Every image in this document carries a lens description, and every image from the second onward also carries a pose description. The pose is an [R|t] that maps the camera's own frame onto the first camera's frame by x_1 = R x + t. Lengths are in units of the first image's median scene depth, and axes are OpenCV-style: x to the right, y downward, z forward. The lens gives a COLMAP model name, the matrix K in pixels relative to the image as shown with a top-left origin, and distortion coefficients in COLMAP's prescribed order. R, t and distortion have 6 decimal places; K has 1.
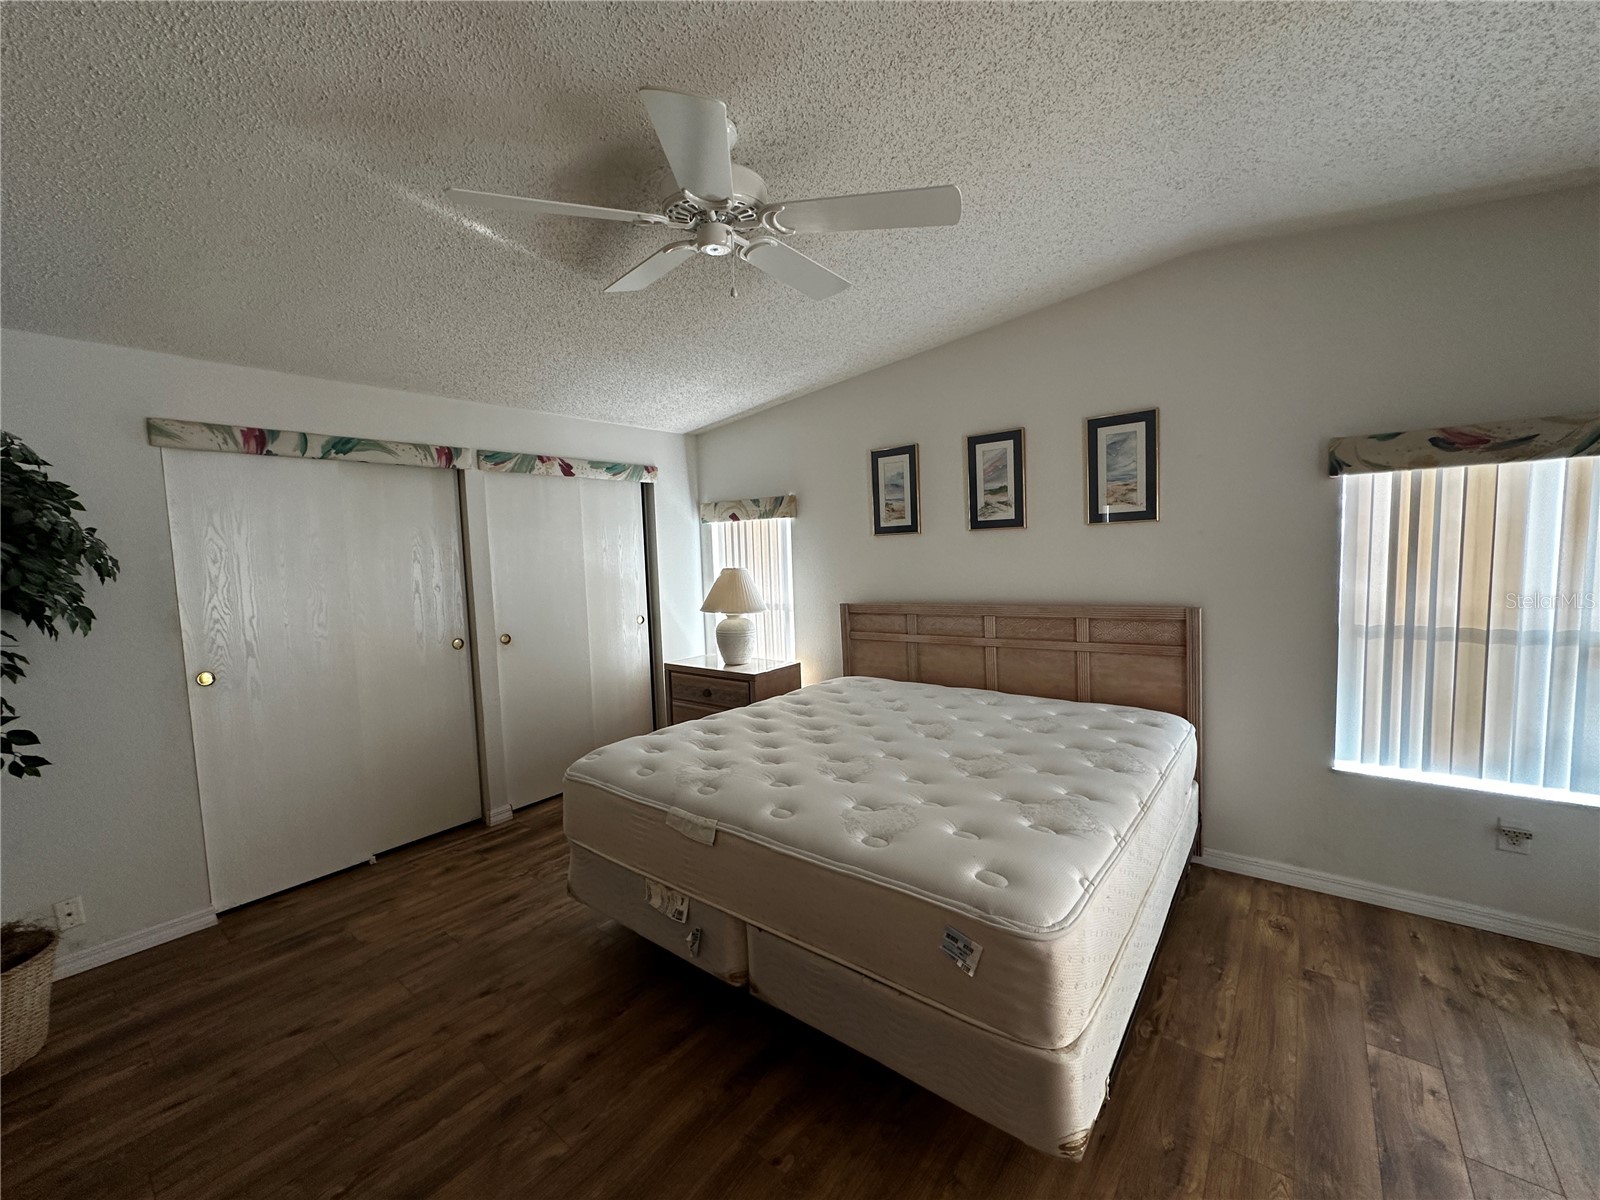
lens RADIAL K [[643.9, 0, 800.0], [0, 643.9, 600.0], [0, 0, 1]] dist [-0.002137, 0.000311]
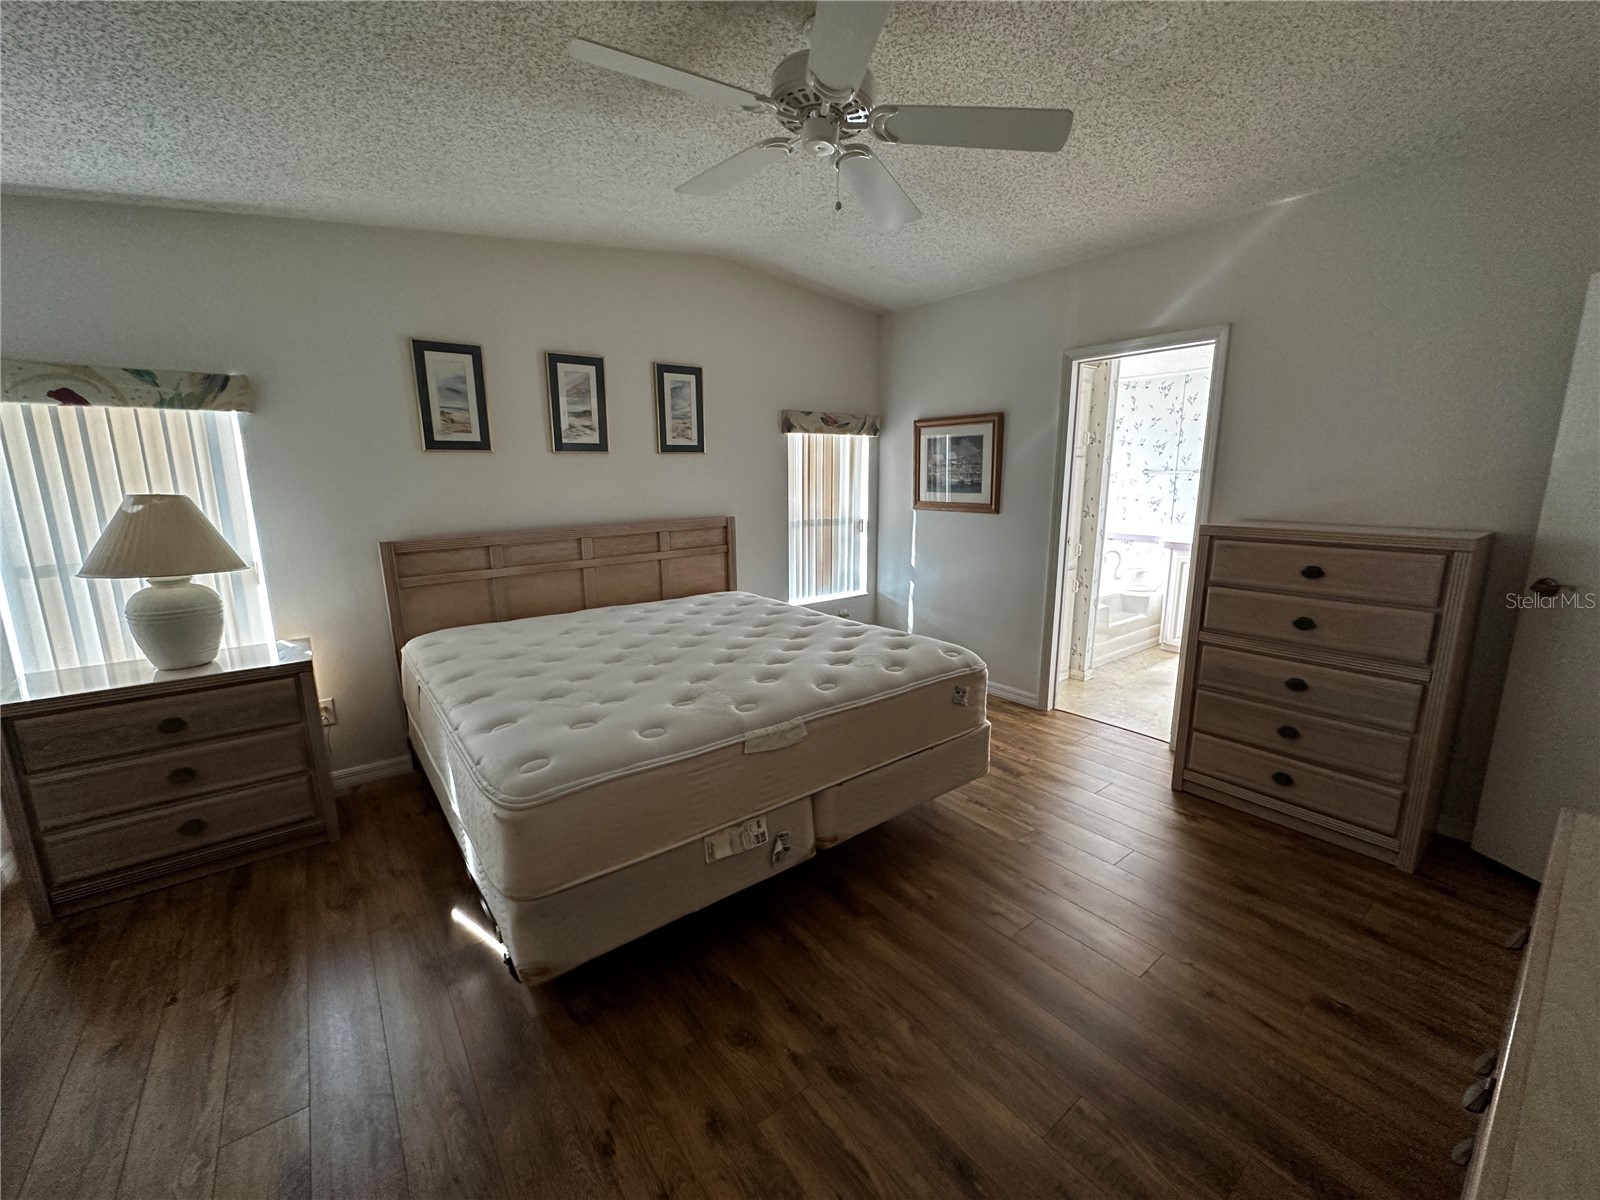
lens RADIAL K [[643.9, 0, 800.0], [0, 643.9, 600.0], [0, 0, 1]] dist [-0.002137, 0.000311]
pose [[0.238305, -0.153862, 0.958925, -0.648262], [0.077678, 0.987227, 0.139100, 0.006533], [-0.968079, 0.041339, 0.247213, 0.431671]]
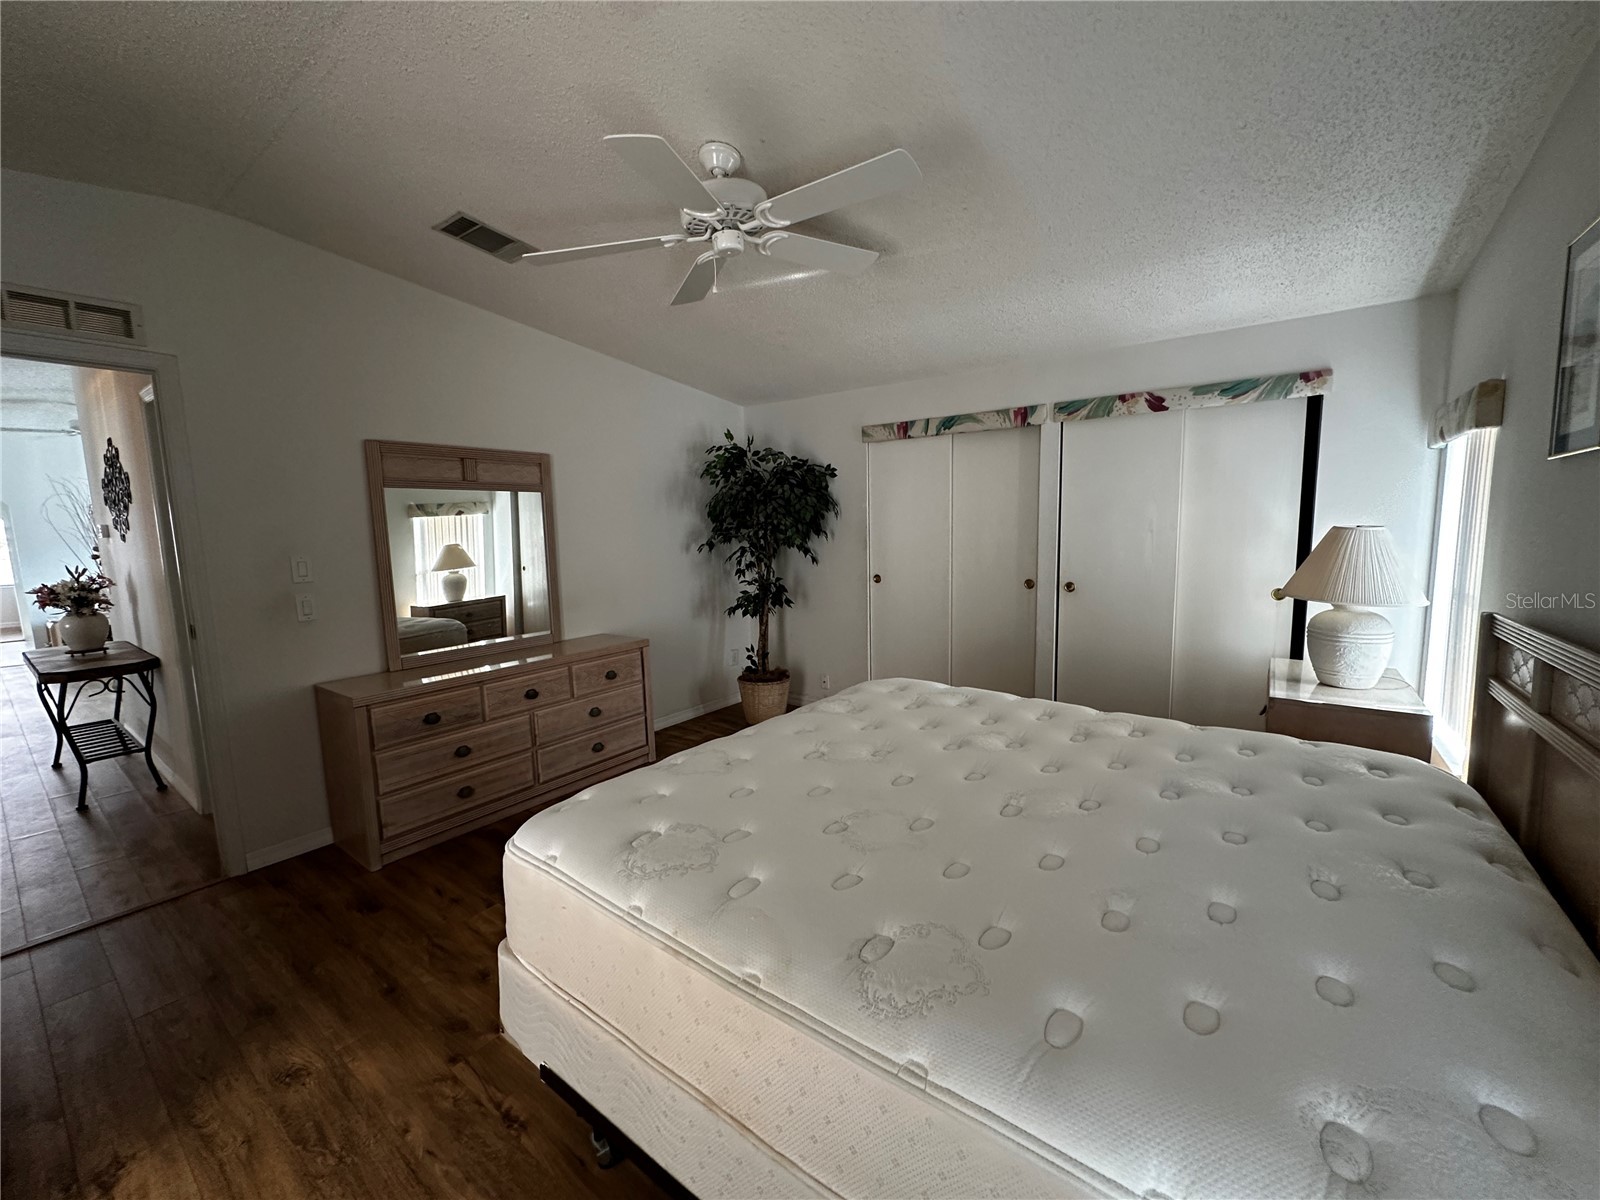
lens RADIAL K [[582.4, 0, 800.0], [0, 582.4, 600.0], [0, 0, 1]] dist [-0.002221, -0.000144]
pose [[0.073742, 0.181815, -0.980564, 0.514917], [-0.048385, 0.982735, 0.178579, -0.069940], [0.996103, 0.034275, 0.081266, 0.554663]]
